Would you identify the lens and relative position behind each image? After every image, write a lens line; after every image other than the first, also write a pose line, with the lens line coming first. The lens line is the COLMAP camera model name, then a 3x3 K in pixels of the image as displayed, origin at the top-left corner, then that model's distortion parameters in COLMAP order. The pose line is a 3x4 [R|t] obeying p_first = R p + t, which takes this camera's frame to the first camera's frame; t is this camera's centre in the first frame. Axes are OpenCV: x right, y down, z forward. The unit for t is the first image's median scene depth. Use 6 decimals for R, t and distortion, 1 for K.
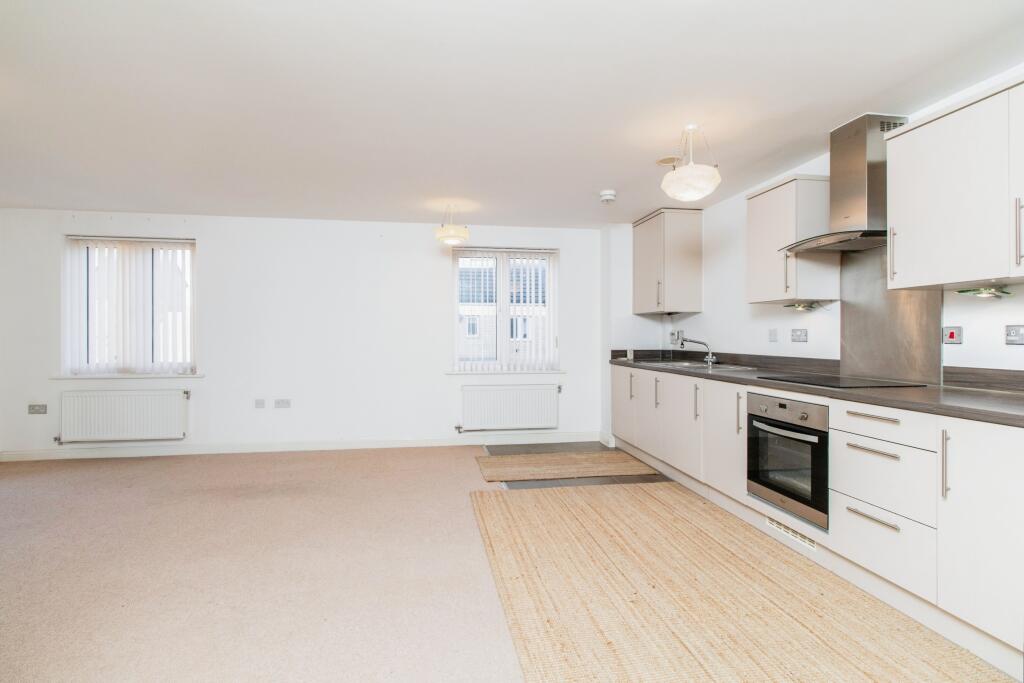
lens RADIAL K [[490.6, 0, 507.7], [0, 490.6, 334.9], [0, 0, 1]] dist [0.000968, 0.000015]
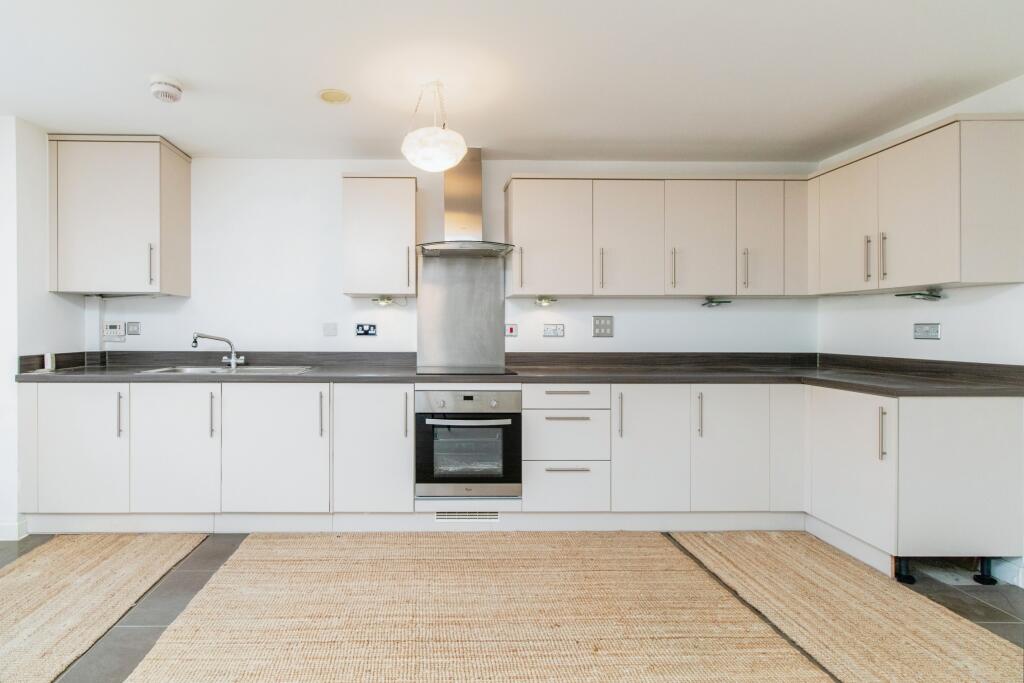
lens RADIAL K [[510.7, 0, 432.3], [0, 510.7, 325.9], [0, 0, 1]] dist [0.000503, -0.000057]
pose [[0.148732, 0.007820, 0.988847, -0.392345], [-0.004380, 0.999964, -0.007249, 0.000064], [-0.988868, -0.003253, 0.148761, 0.685343]]
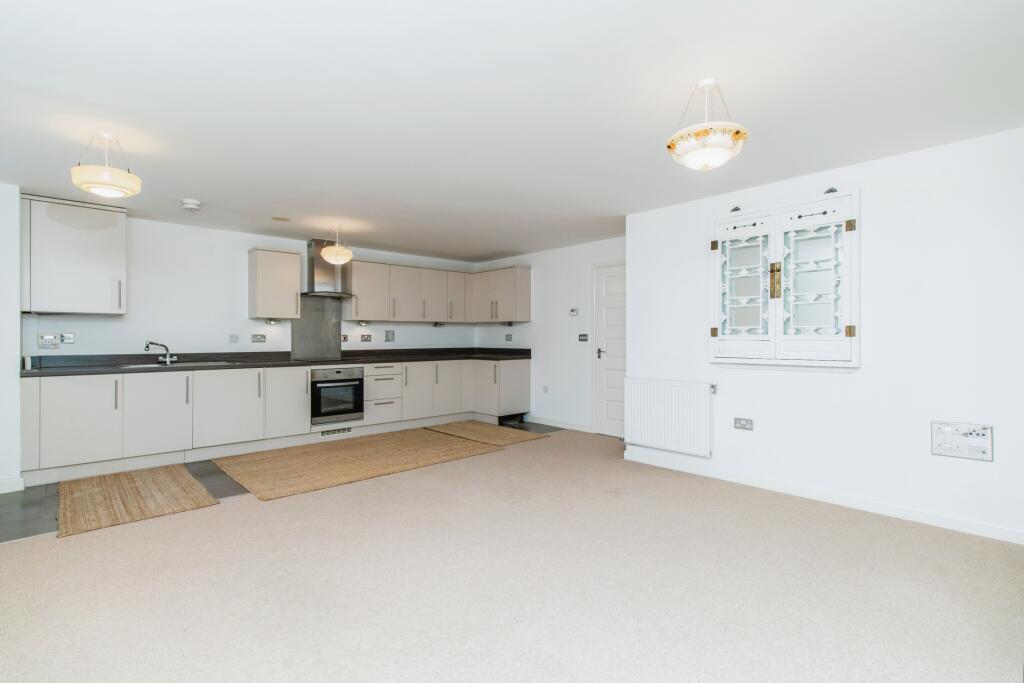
lens RADIAL K [[479.2, 0, 512.0], [0, 479.2, 341.5], [0, 0, 1]] dist [0.000670, 0.000257]
pose [[-0.550279, -0.006053, 0.834959, -1.158599], [0.001073, 0.999968, 0.007956, -0.000677], [-0.834980, 0.005274, -0.550255, 1.126668]]
